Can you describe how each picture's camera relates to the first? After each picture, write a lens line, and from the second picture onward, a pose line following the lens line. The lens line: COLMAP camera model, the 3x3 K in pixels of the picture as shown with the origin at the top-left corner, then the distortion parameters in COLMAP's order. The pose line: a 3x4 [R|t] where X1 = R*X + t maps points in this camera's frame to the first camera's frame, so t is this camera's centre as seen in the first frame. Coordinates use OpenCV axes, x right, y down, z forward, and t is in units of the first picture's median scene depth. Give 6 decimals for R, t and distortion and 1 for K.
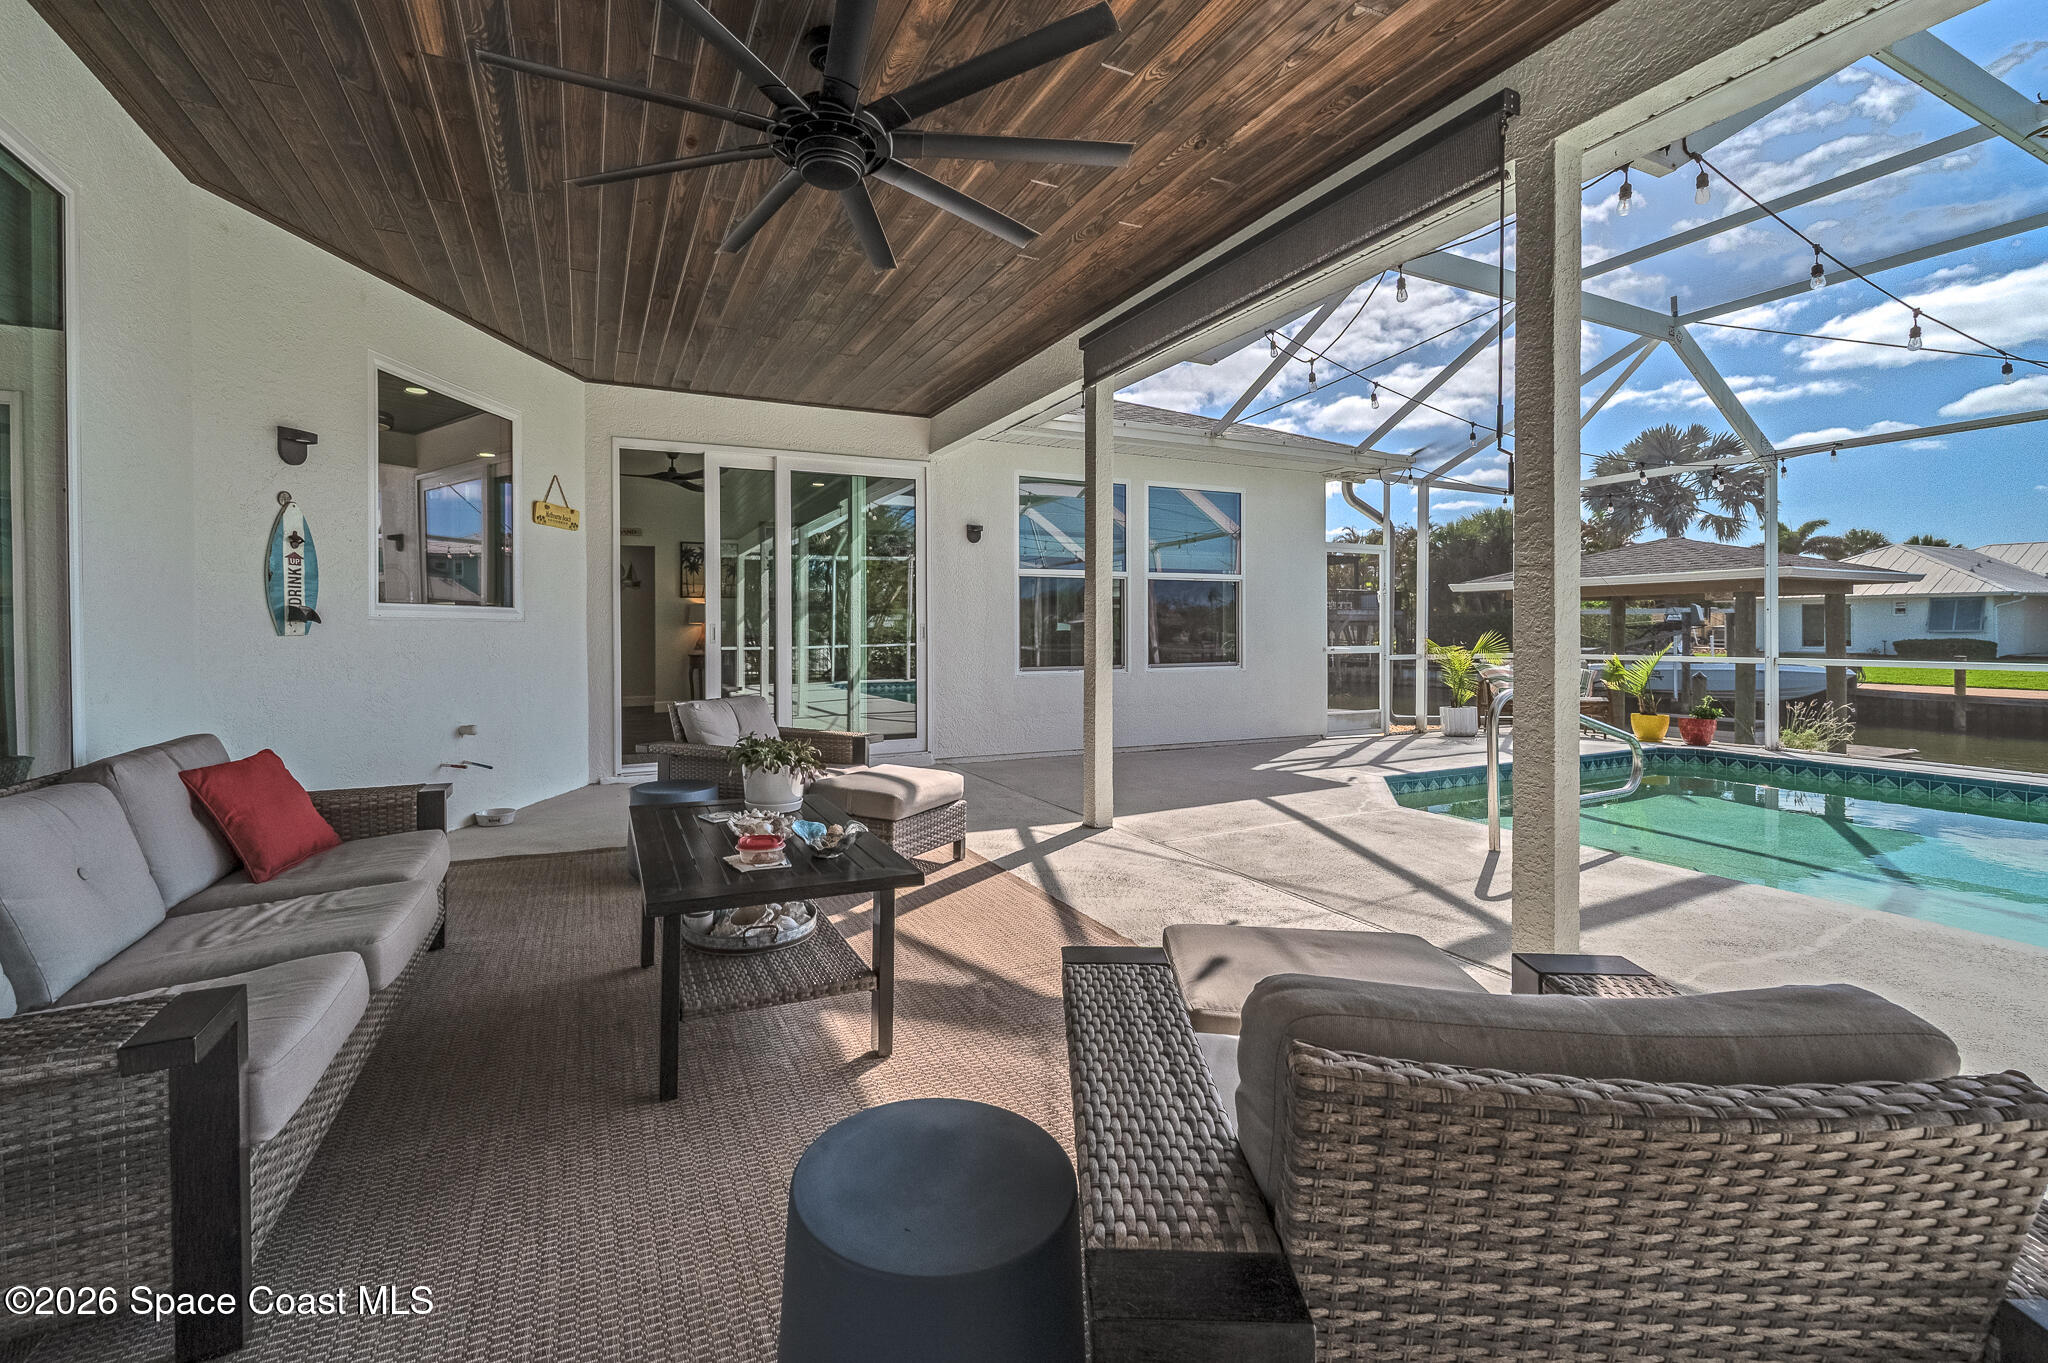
lens RADIAL K [[818.5, 0, 942.6], [0, 818.5, 634.7], [0, 0, 1]] dist [-0.000973, 0.000041]
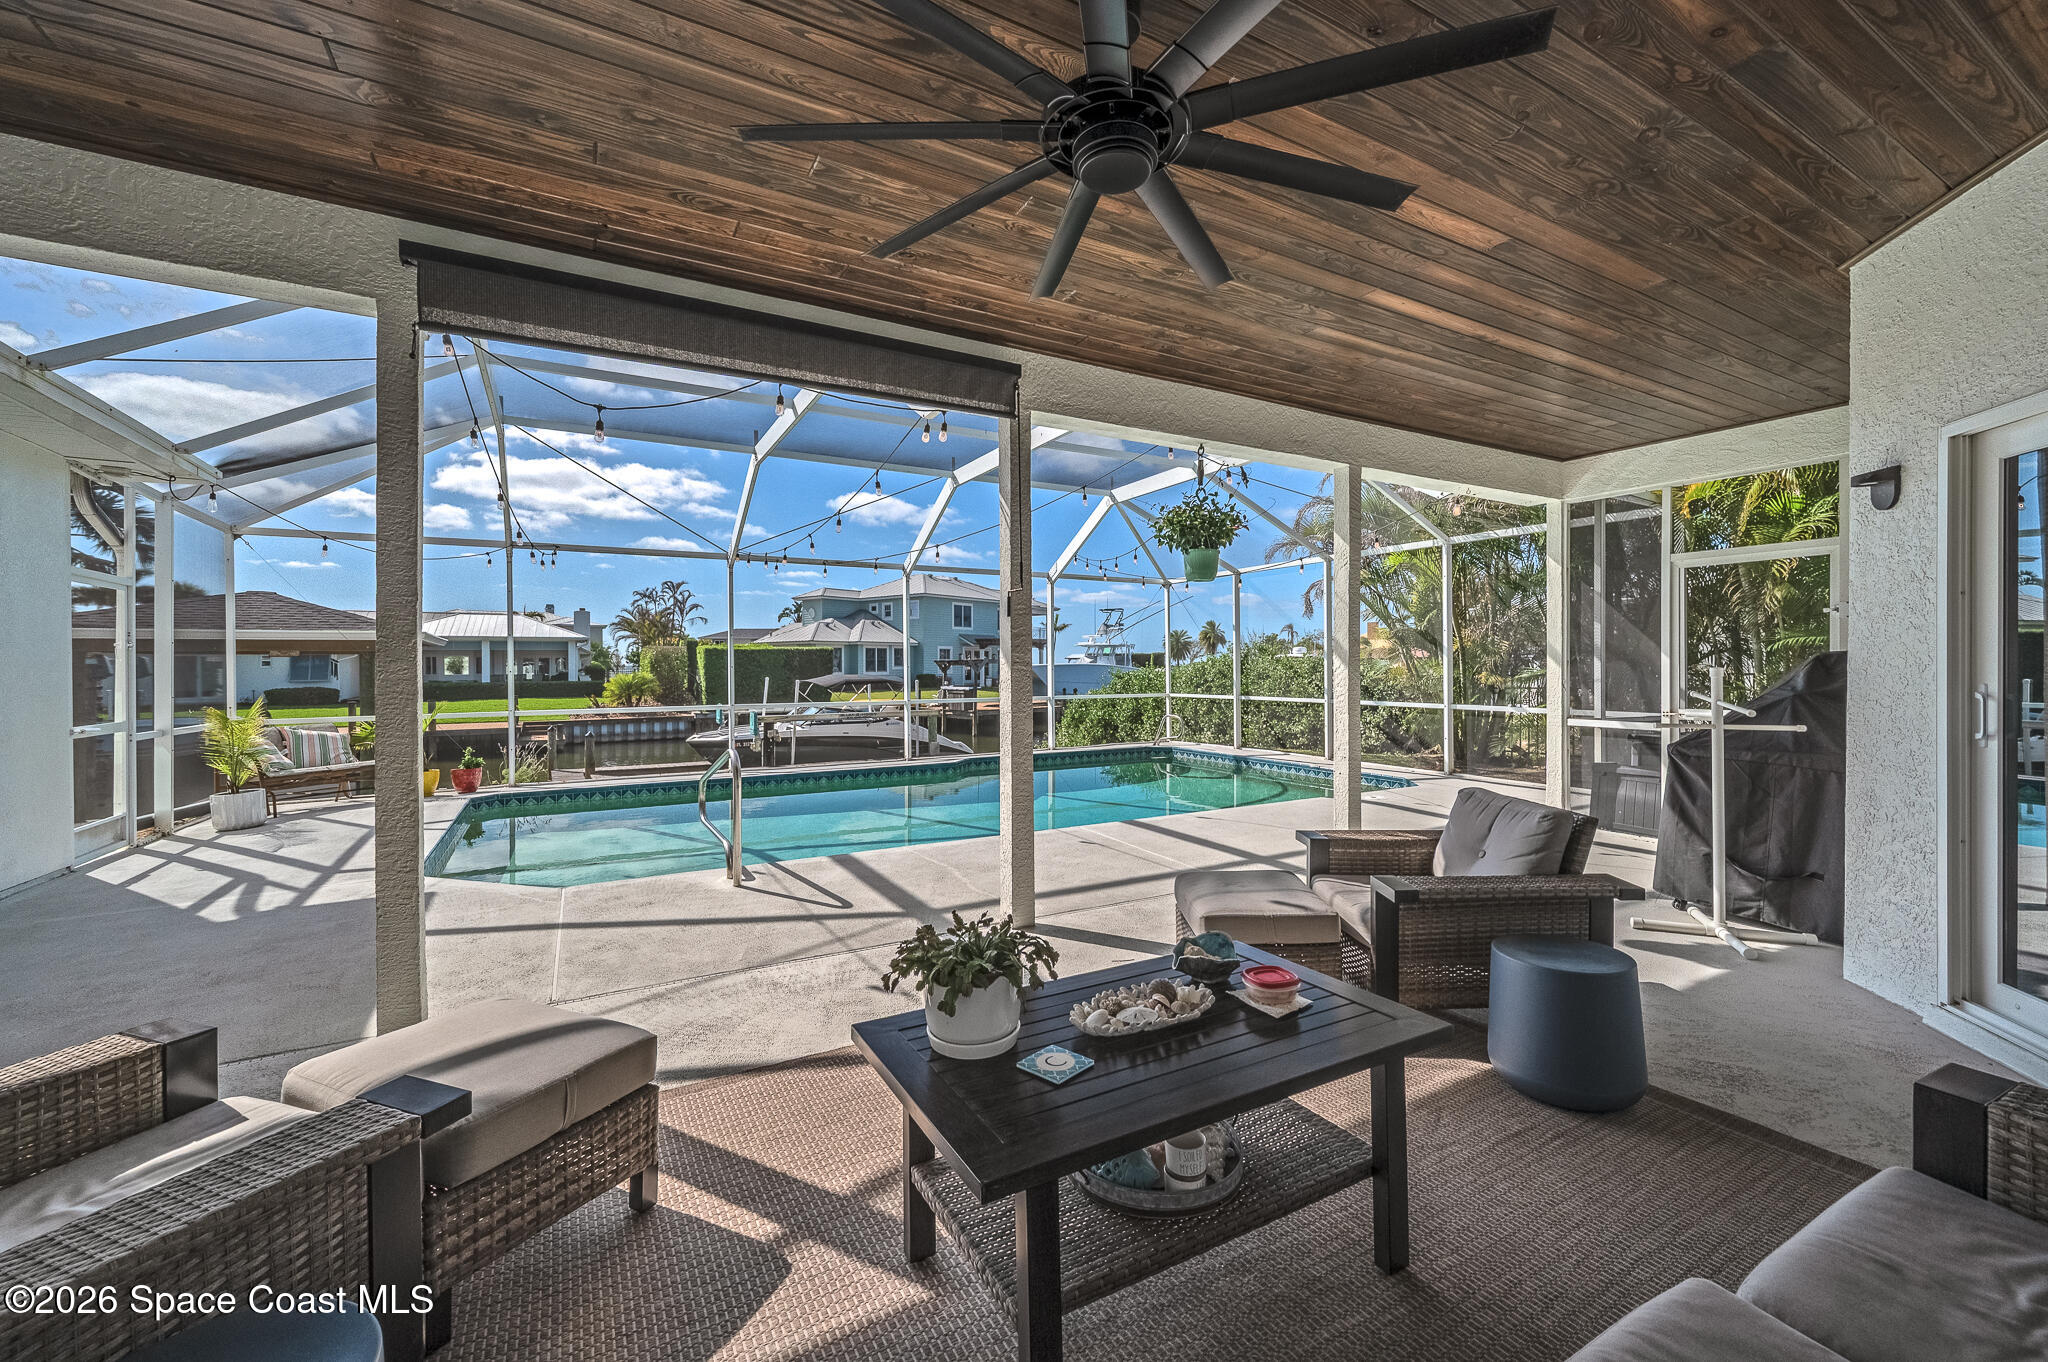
lens RADIAL K [[818.5, 0, 1053.3], [0, 818.5, 661.2], [0, 0, 1]] dist [-0.000973, 0.000041]
pose [[-0.122857, 0.010291, 0.992371, -0.252188], [0.017056, 0.999820, -0.008257, -0.018416], [-0.992278, 0.015911, -0.123011, 0.314745]]
